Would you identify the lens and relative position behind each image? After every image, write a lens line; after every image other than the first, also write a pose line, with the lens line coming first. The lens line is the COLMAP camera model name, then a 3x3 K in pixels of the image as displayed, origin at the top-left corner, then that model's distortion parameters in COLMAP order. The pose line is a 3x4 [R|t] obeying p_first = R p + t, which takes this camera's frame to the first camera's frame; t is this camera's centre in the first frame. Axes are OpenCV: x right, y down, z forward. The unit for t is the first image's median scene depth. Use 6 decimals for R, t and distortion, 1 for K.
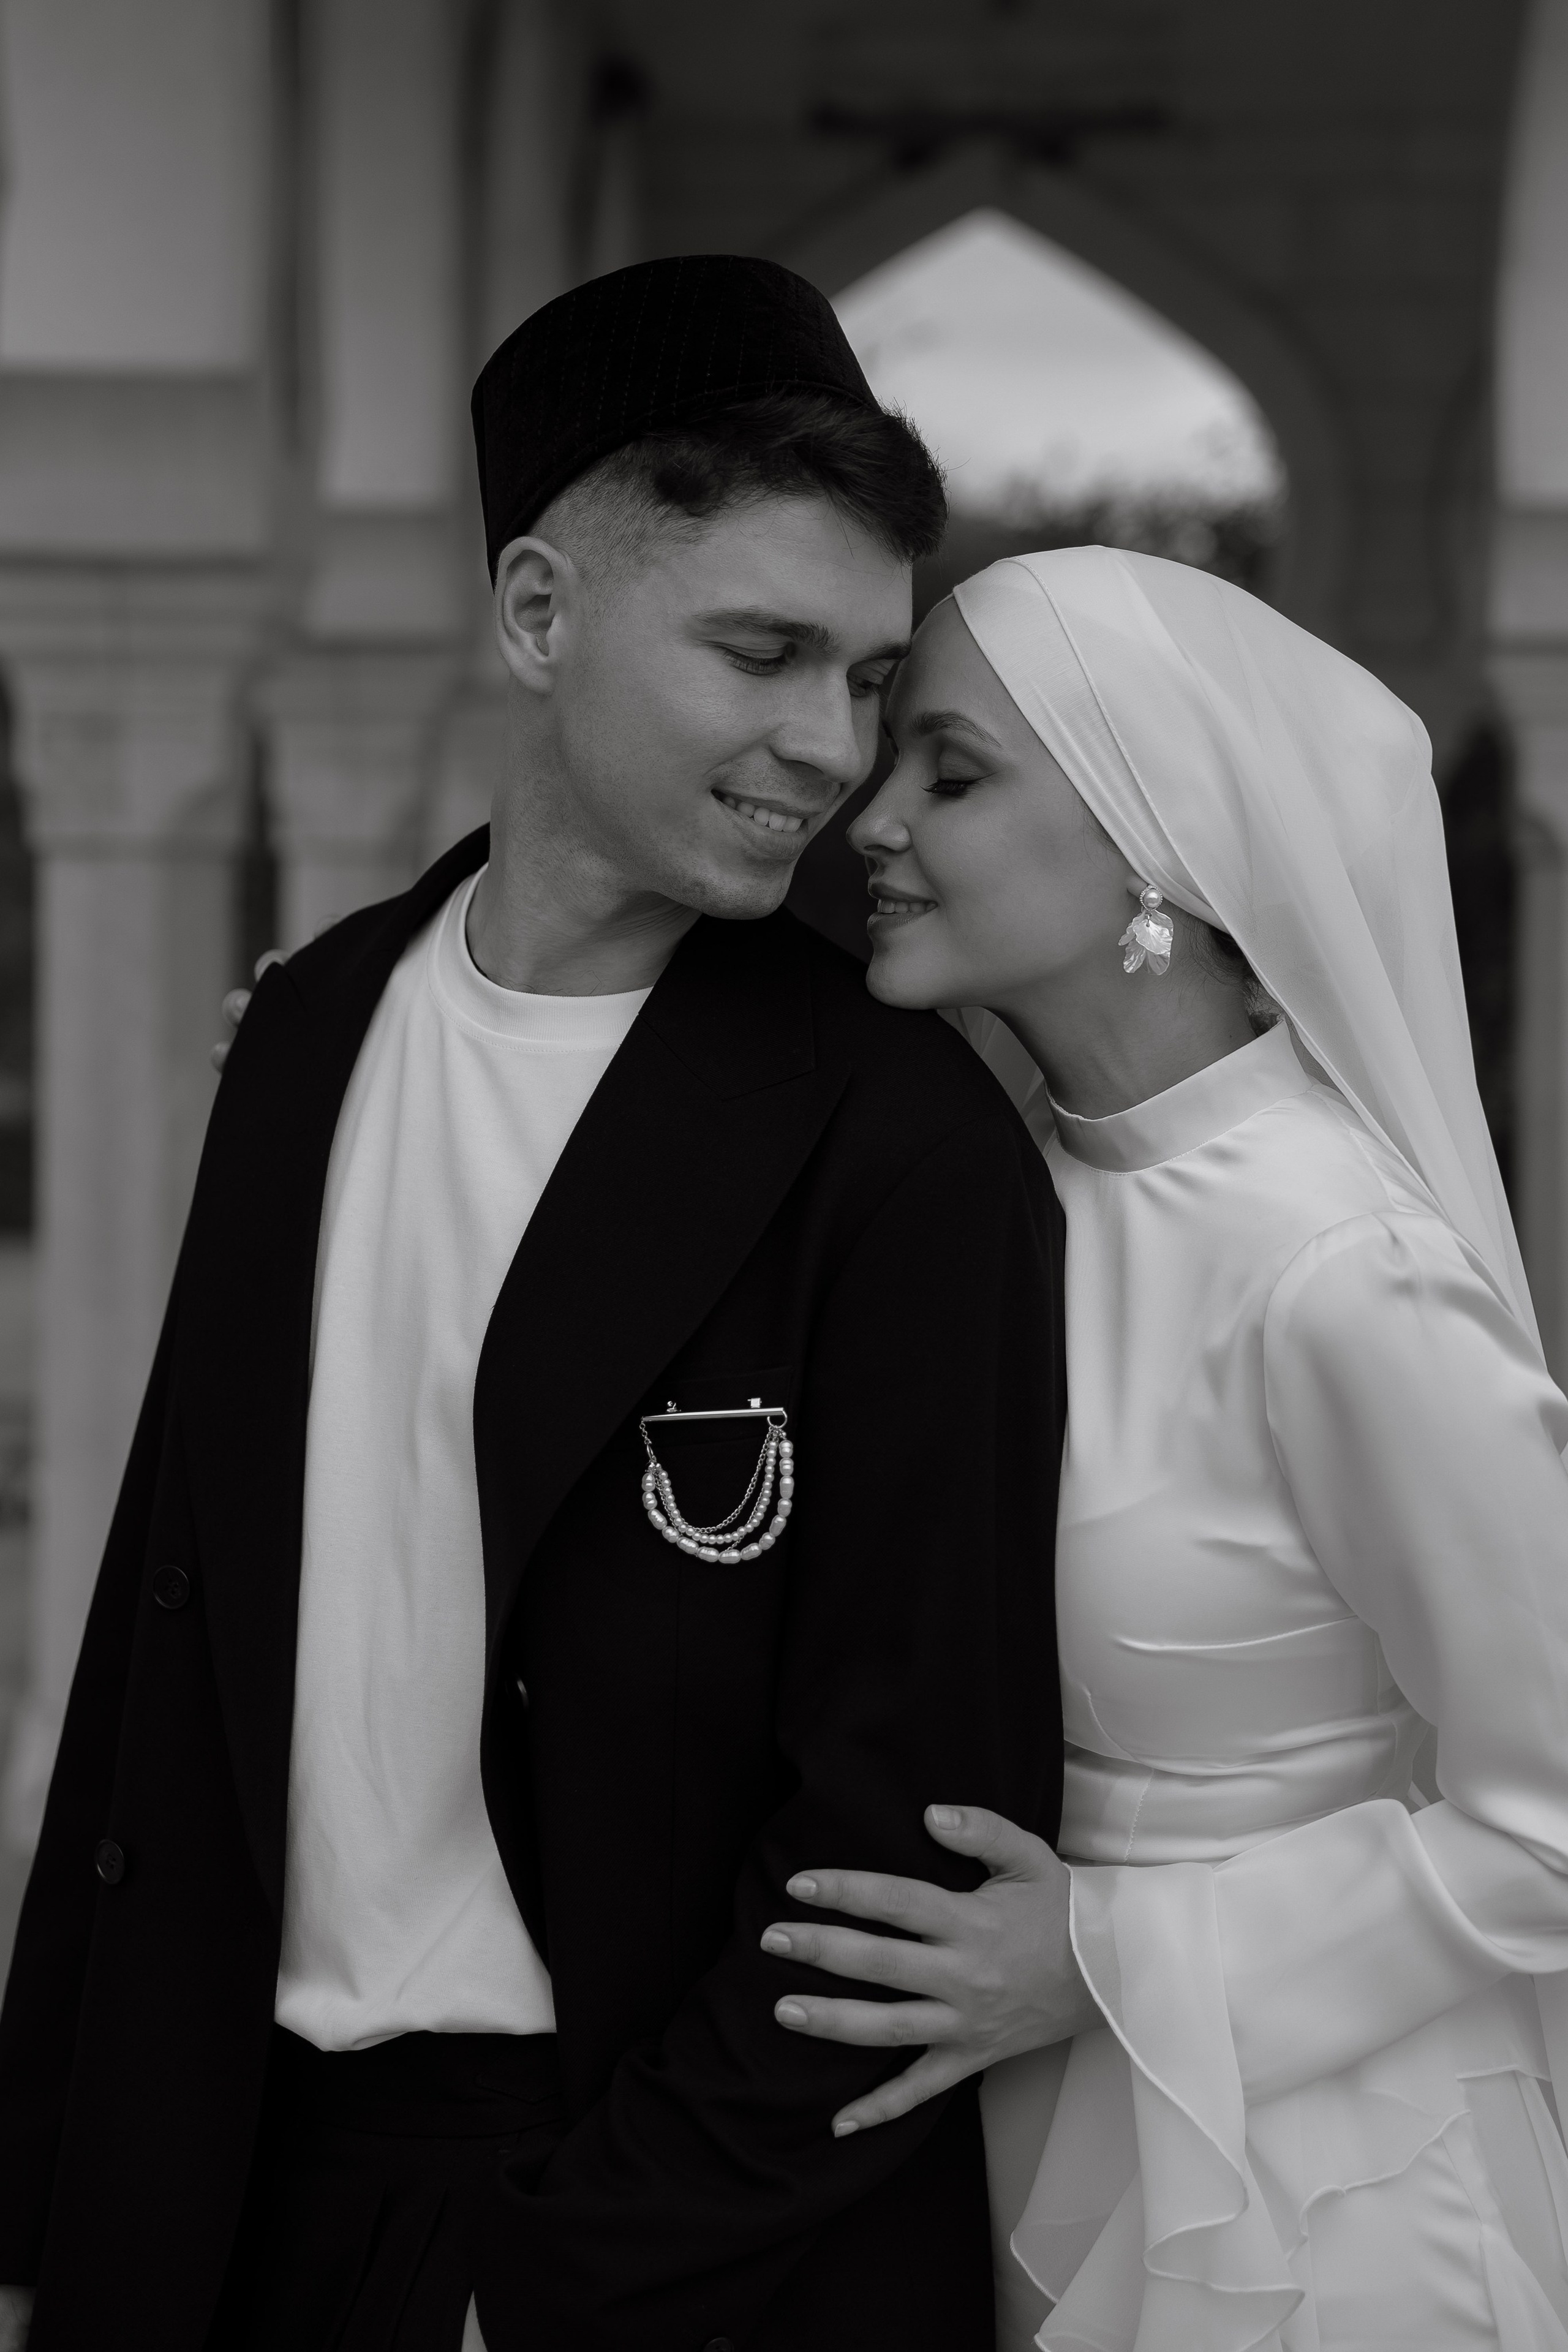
lens RADIAL K [[4268.0, 0, 784.0], [0, 4268.0, 1176.0], [0, 0, 1]] dist [-0.013386, -0.024165]
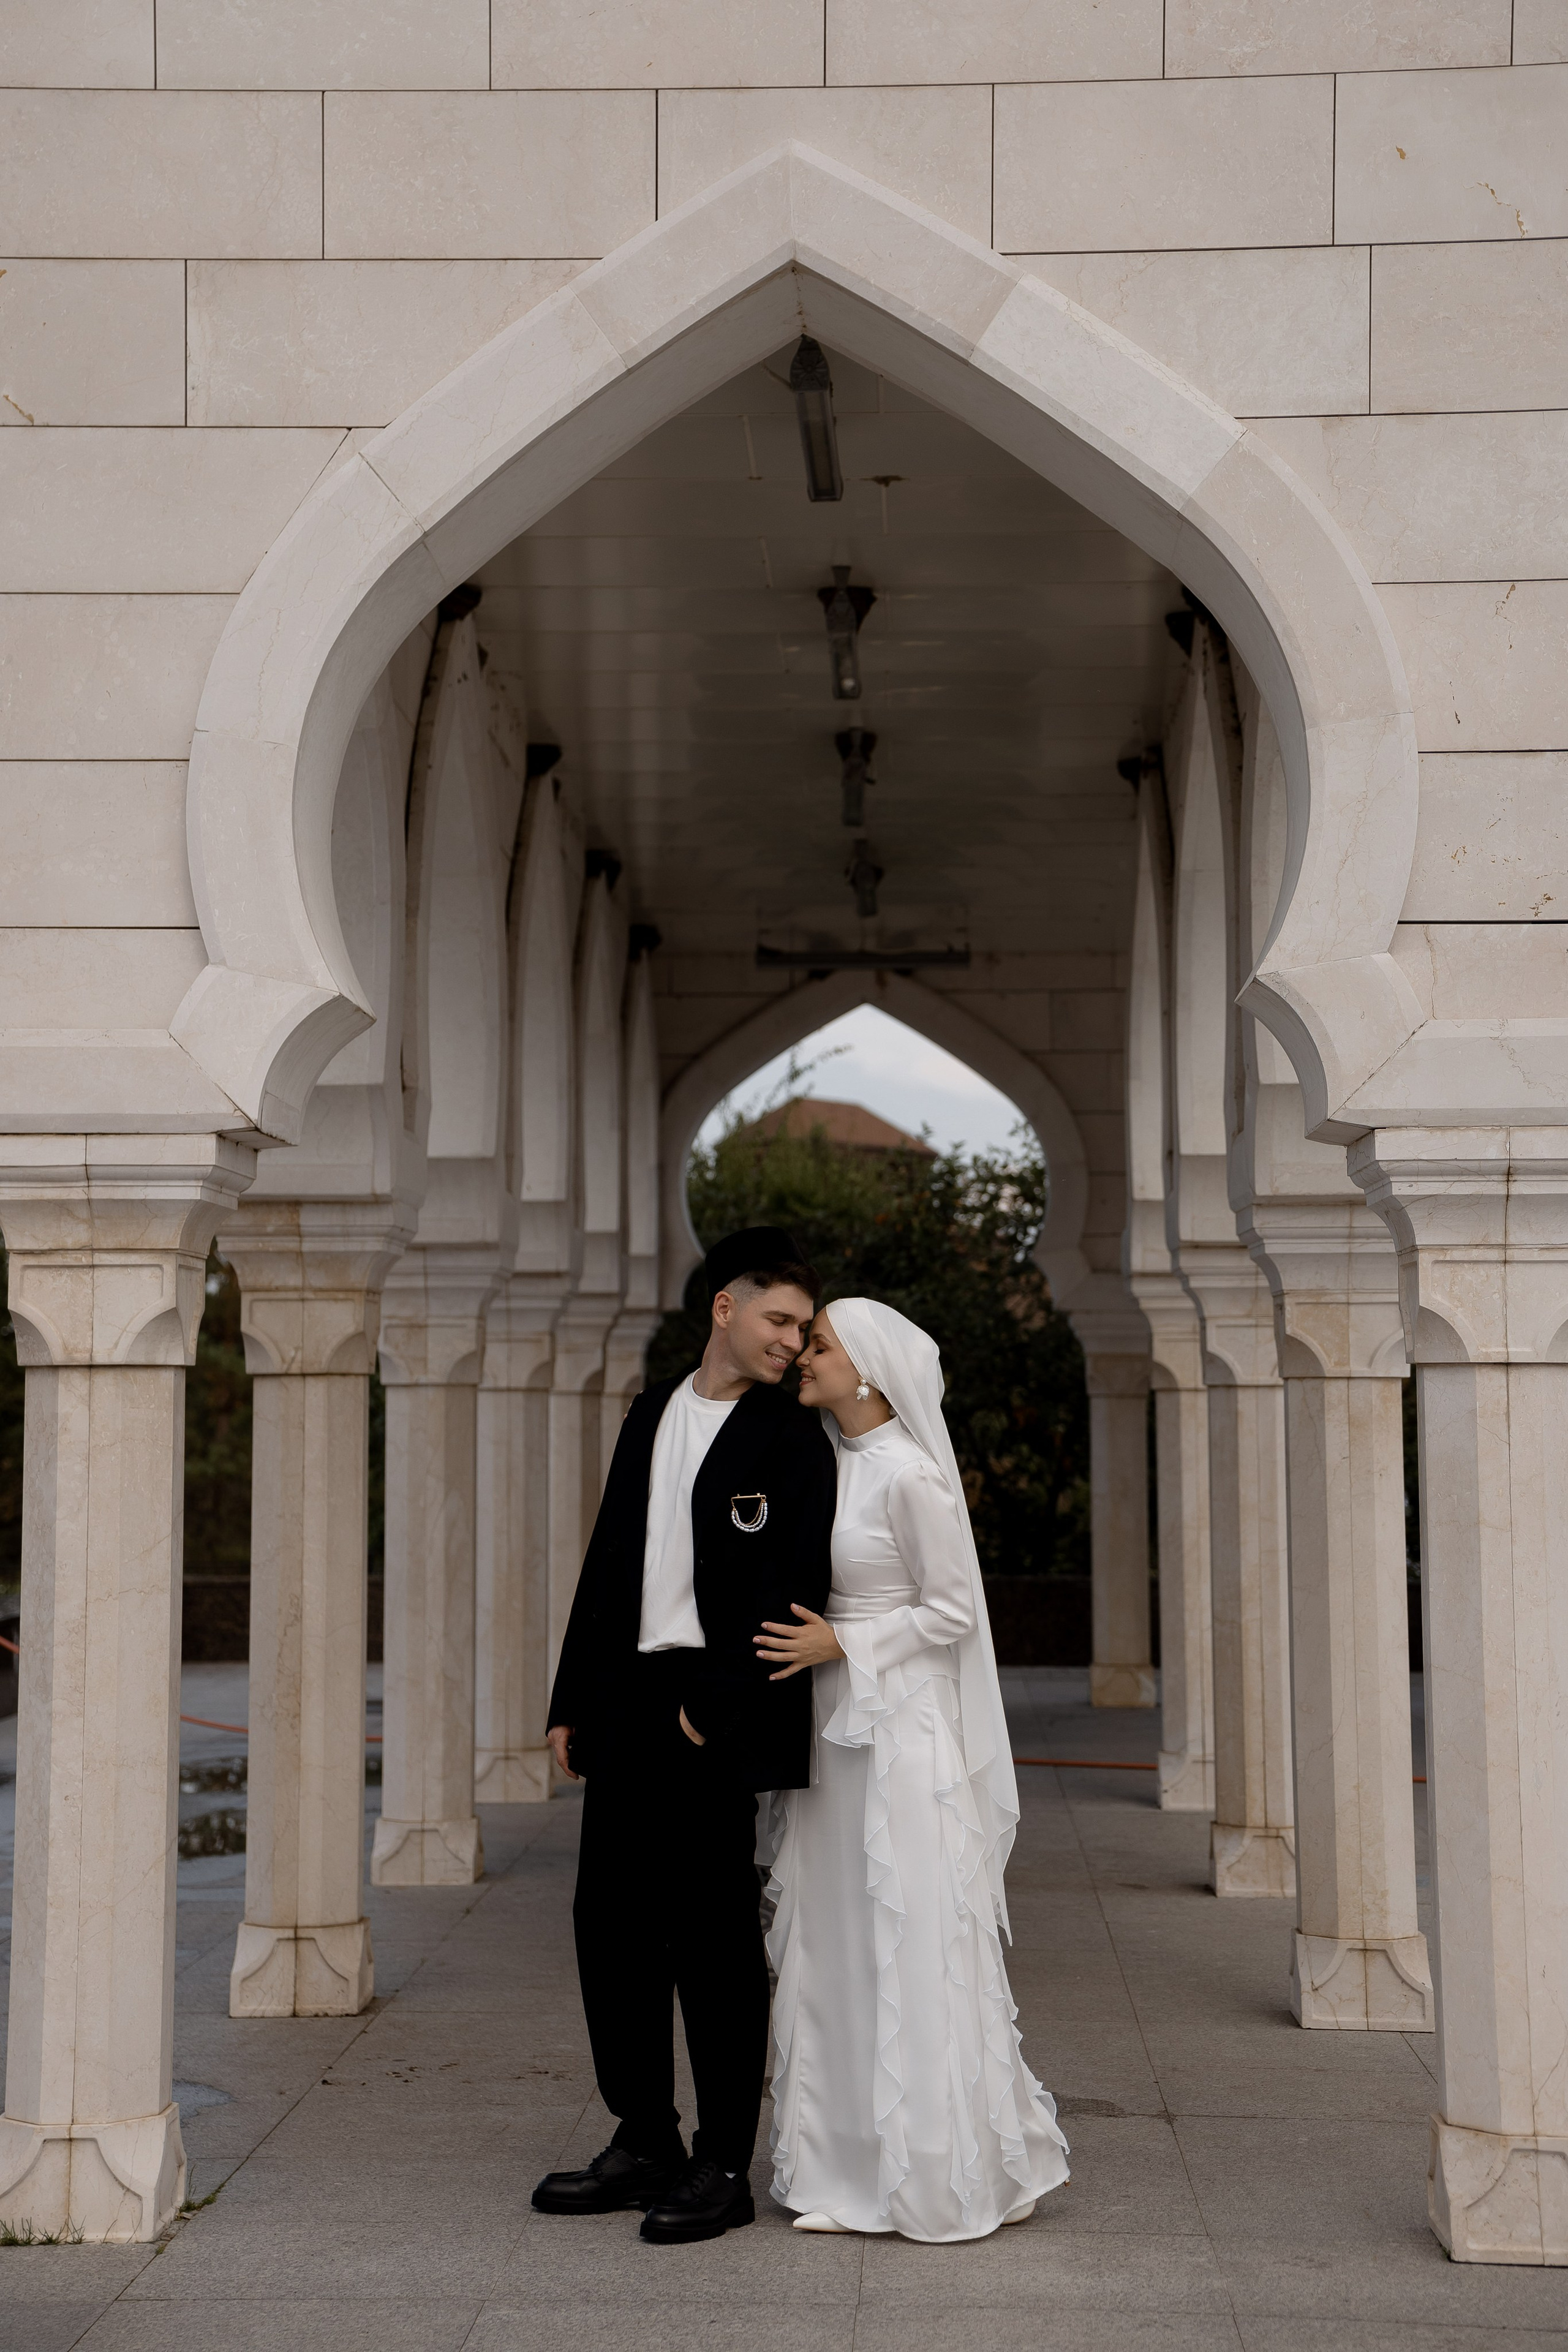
lens RADIAL K [[3890.1, 0, 784.0], [0, 3890.1, 1176.0], [0, 0, 1]] dist [-0.006681, -0.002464]
pose [[0.999859, 0.005805, 0.015728, -0.041155], [-0.003602, 0.990611, -0.136666, 0.252158], [-0.016374, 0.136590, 0.990492, -2.767790]]
